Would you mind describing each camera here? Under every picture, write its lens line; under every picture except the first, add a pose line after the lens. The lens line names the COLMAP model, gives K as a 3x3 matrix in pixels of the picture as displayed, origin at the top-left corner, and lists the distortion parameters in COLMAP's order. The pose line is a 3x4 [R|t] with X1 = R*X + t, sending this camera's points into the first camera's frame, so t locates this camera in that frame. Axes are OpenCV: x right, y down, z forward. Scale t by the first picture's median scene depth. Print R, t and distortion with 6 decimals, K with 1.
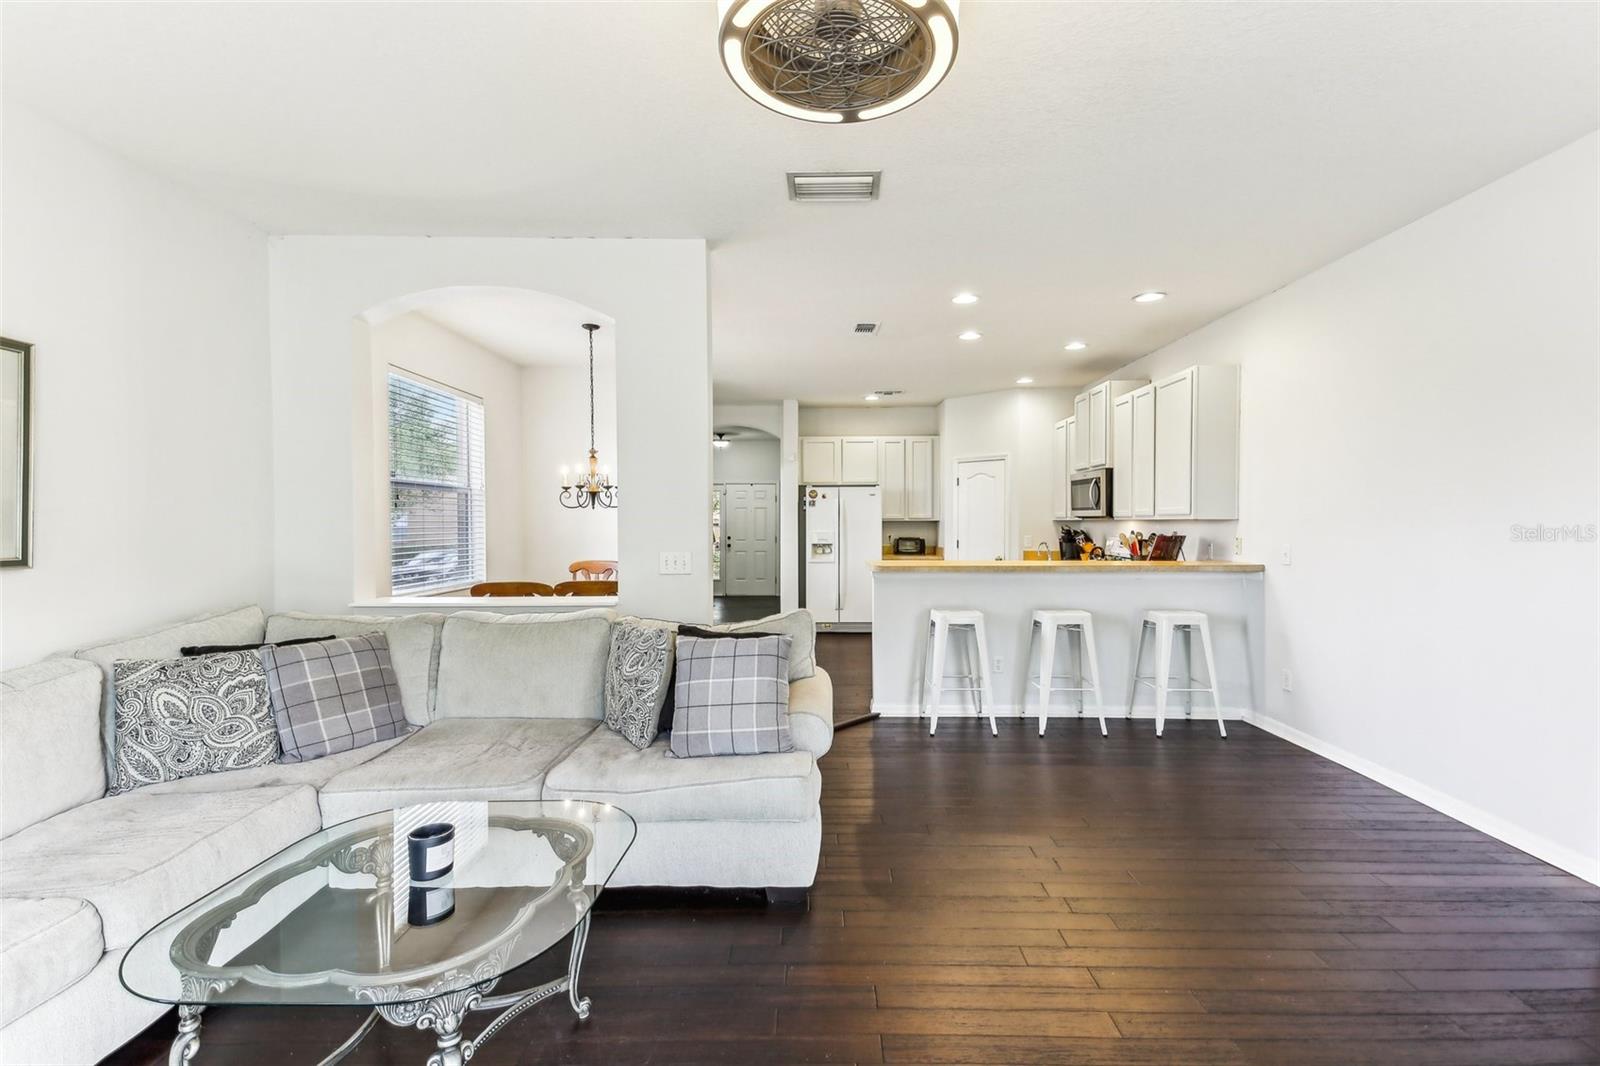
lens RADIAL K [[723.4, 0, 800.0], [0, 723.4, 533.0], [0, 0, 1]] dist [0.082874, -0.037805]
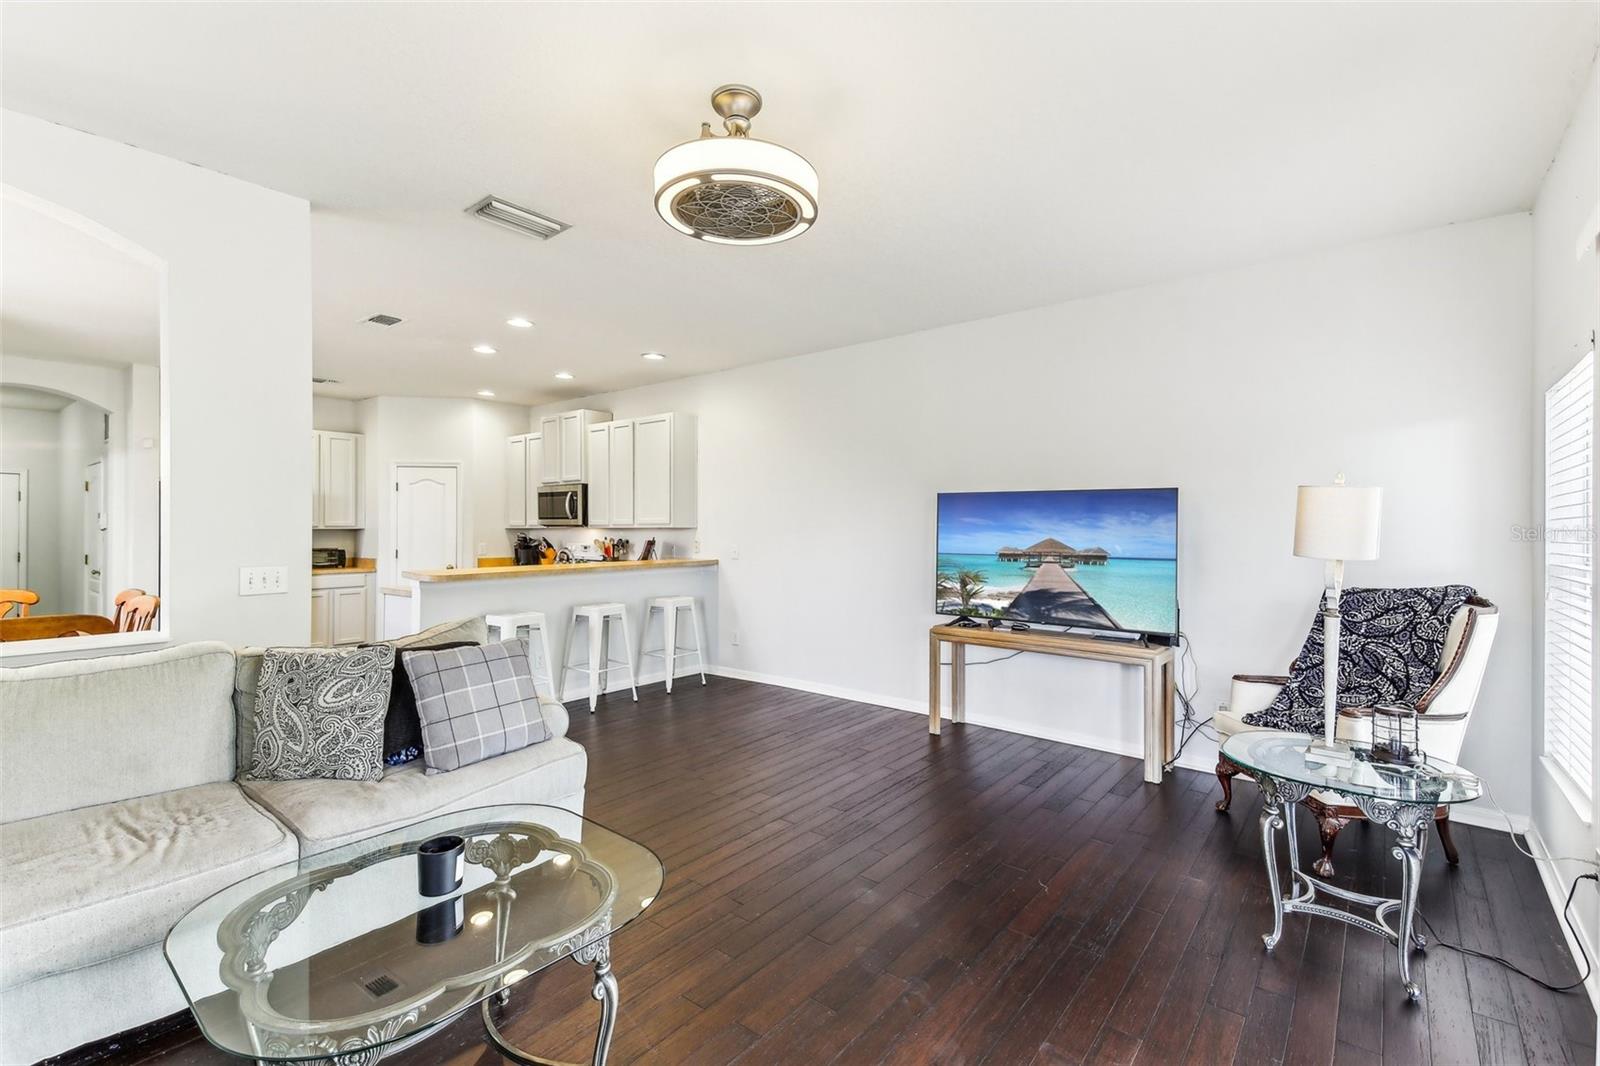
lens RADIAL K [[723.4, 0, 800.0], [0, 723.4, 533.0], [0, 0, 1]] dist [0.082874, -0.037805]
pose [[0.628833, -0.005000, 0.777524, -0.320432], [0.013796, 0.999894, -0.004728, 0.000135], [-0.777418, 0.013700, 0.628836, 0.002648]]
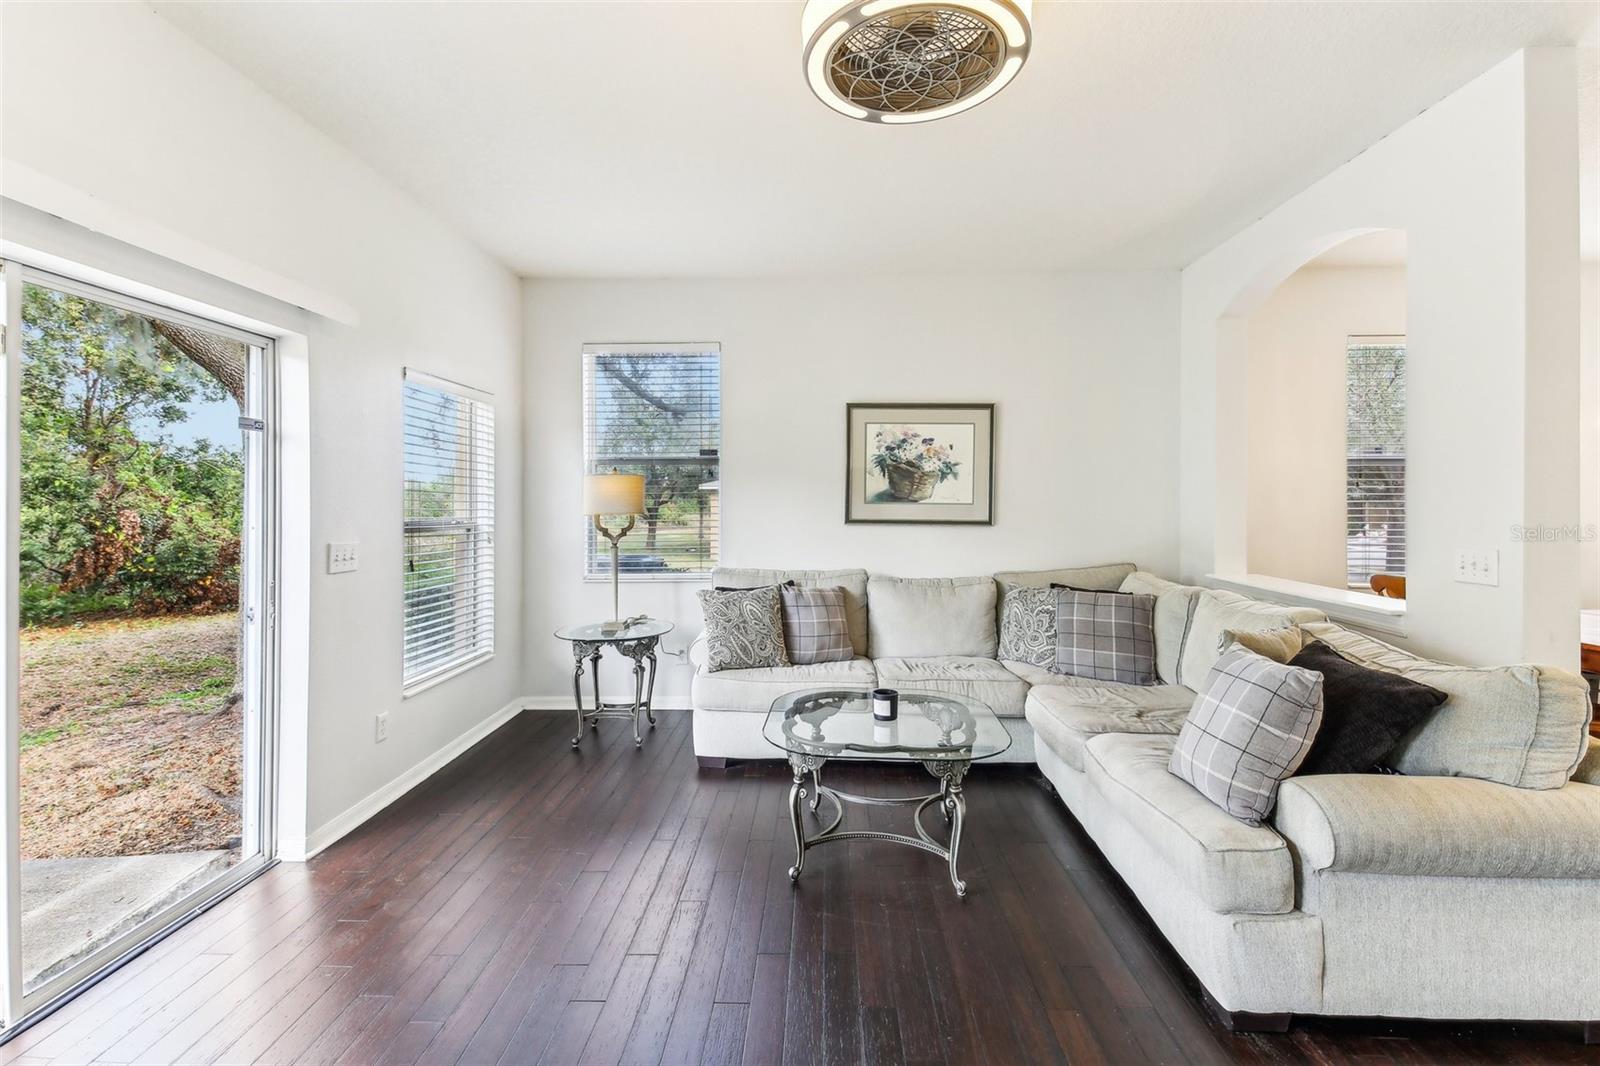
lens RADIAL K [[698.4, 0, 784.3], [0, 698.4, 504.6], [0, 0, 1]] dist [0.026861, -0.000034]
pose [[-0.036335, 0.010851, -0.999281, 0.356410], [-0.016600, 0.999797, 0.011460, -0.008200], [0.999202, 0.017004, -0.036148, 0.287361]]
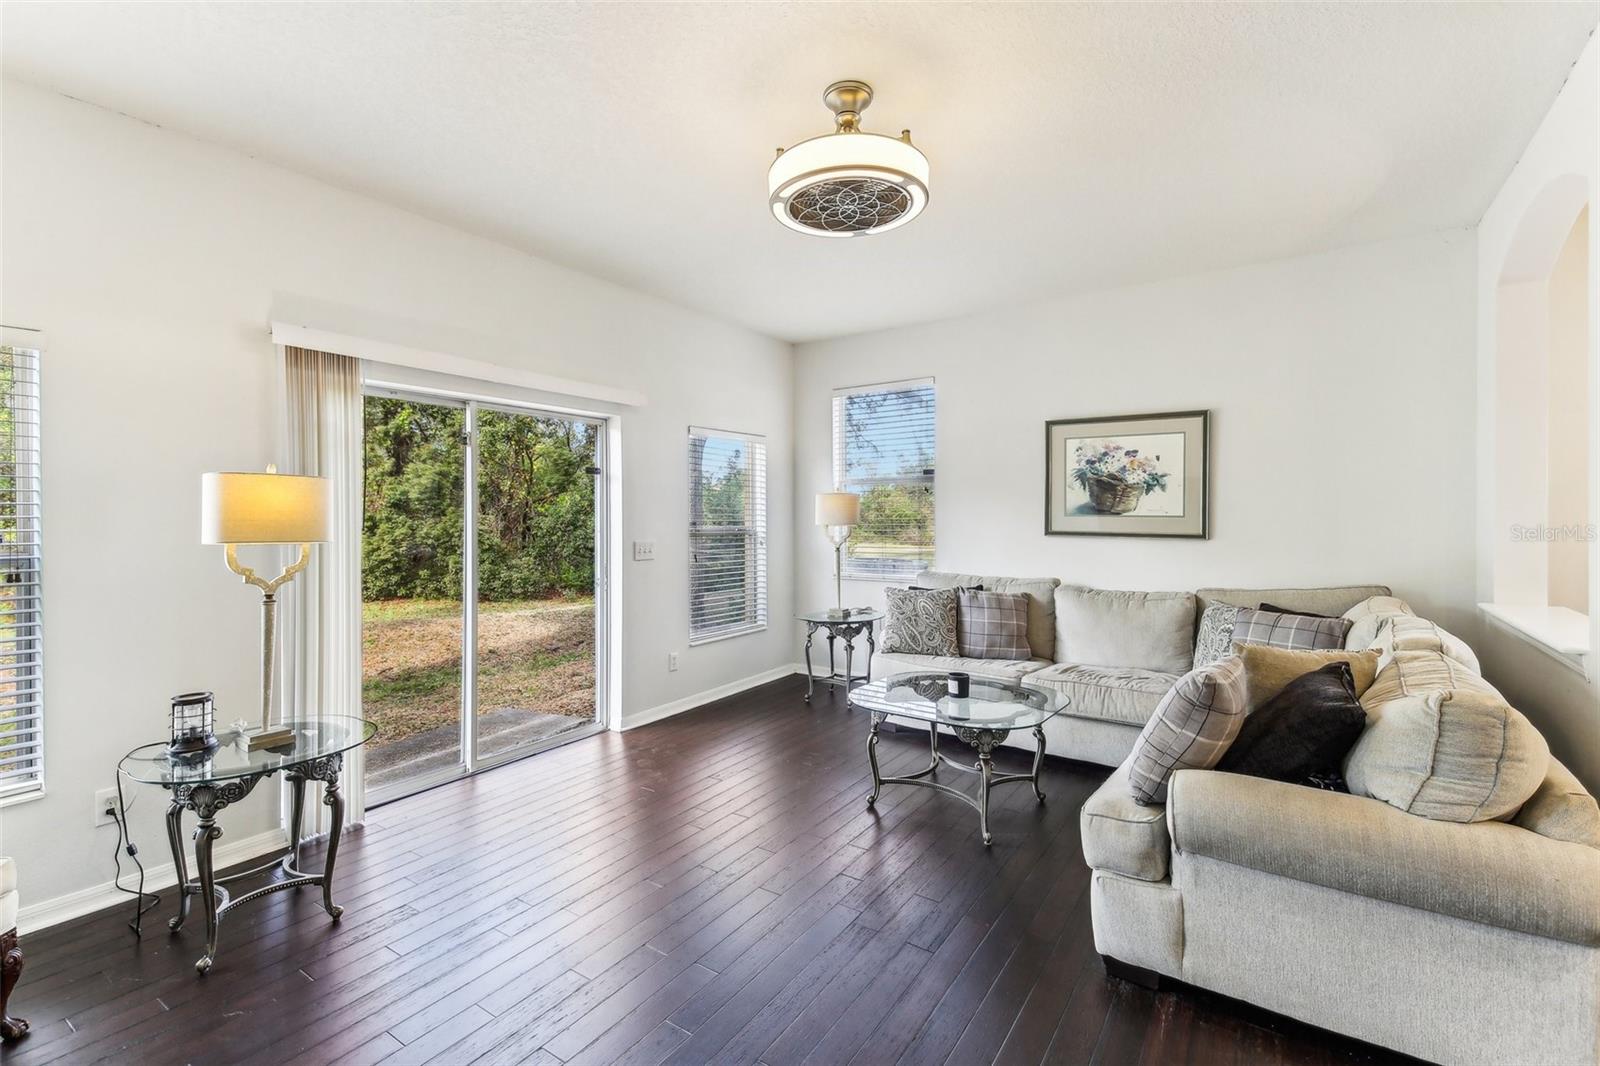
lens RADIAL K [[698.4, 0, 784.3], [0, 698.4, 504.6], [0, 0, 1]] dist [0.026861, -0.000034]
pose [[-0.573783, -0.000934, -0.819007, 0.438890], [-0.006336, 0.999974, 0.003298, -0.016744], [0.818983, 0.007081, -0.573774, 0.582883]]
